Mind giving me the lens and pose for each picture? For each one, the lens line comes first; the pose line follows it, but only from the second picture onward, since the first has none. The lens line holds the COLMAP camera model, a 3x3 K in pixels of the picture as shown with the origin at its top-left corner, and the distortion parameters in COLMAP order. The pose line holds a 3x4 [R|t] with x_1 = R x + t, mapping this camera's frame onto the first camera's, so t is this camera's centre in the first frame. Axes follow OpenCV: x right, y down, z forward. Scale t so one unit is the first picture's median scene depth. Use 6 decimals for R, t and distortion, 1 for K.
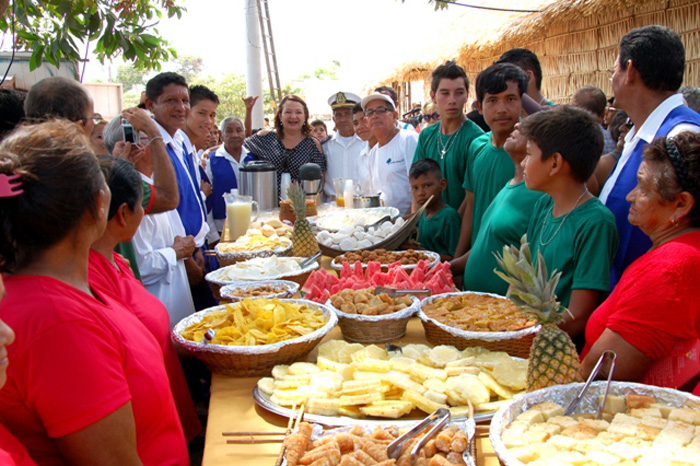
lens RADIAL K [[718.6, 0, 350.0], [0, 718.6, 233.0], [0, 0, 1]] dist [-0.004083, 0.214630]
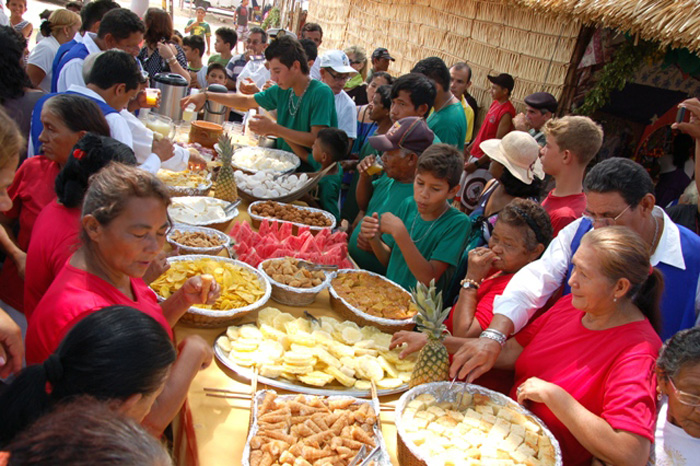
lens RADIAL K [[668.3, 0, 350.0], [0, 668.3, 233.0], [0, 0, 1]] dist [-0.005556, -0.000481]
pose [[0.958725, 0.158299, 0.236193, -0.210755], [-0.196714, 0.969074, 0.148992, -0.214273], [-0.205303, -0.189305, 0.960216, -0.203961]]
